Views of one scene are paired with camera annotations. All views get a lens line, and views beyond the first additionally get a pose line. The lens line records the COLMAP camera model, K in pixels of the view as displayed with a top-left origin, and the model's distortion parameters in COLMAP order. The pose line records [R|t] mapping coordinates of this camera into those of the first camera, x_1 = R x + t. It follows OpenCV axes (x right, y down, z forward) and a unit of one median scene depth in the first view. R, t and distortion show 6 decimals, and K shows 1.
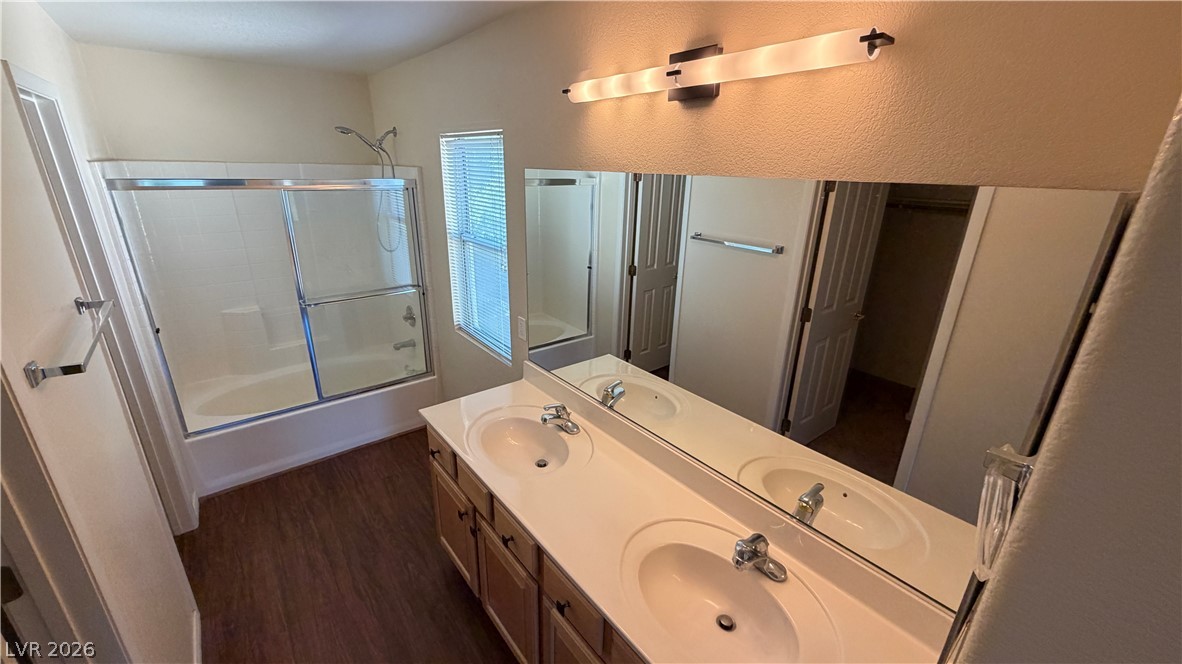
lens RADIAL K [[469.6, 0, 587.0], [0, 469.6, 332.8], [0, 0, 1]] dist [-0.002563, -0.000468]
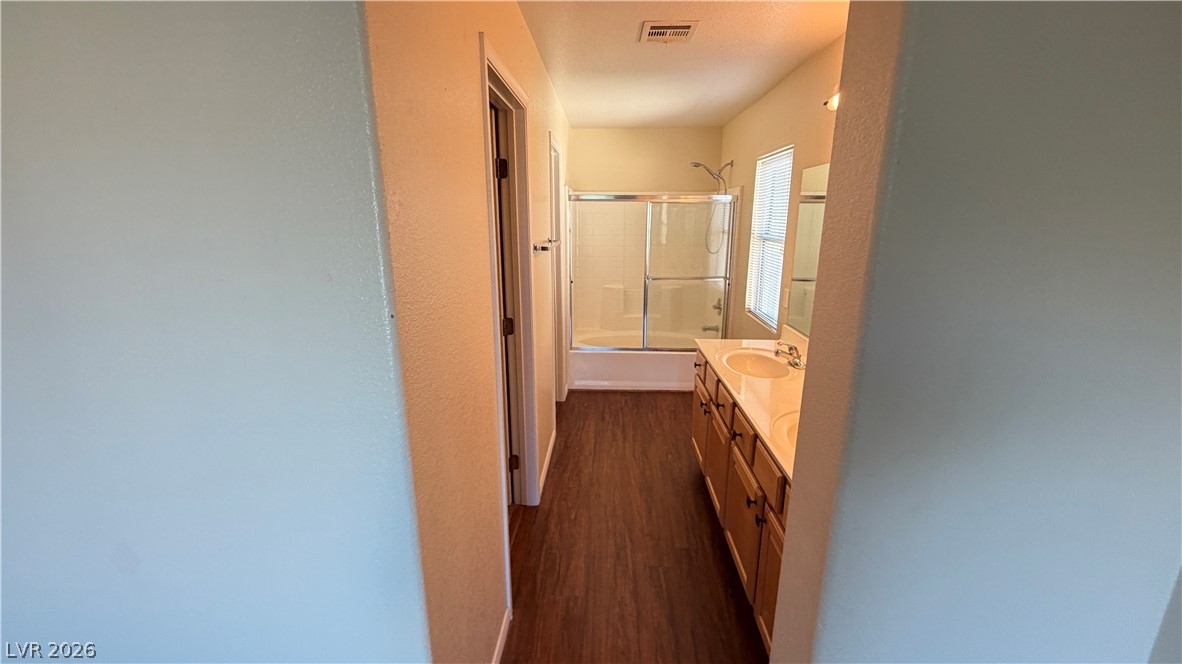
lens RADIAL K [[469.6, 0, 585.1], [0, 469.6, 333.2], [0, 0, 1]] dist [-0.002563, -0.000468]
pose [[0.748724, 0.137148, -0.648538, 0.255043], [-0.205586, 0.978164, -0.030490, 0.207187], [0.630195, 0.156159, 0.760571, -0.241772]]
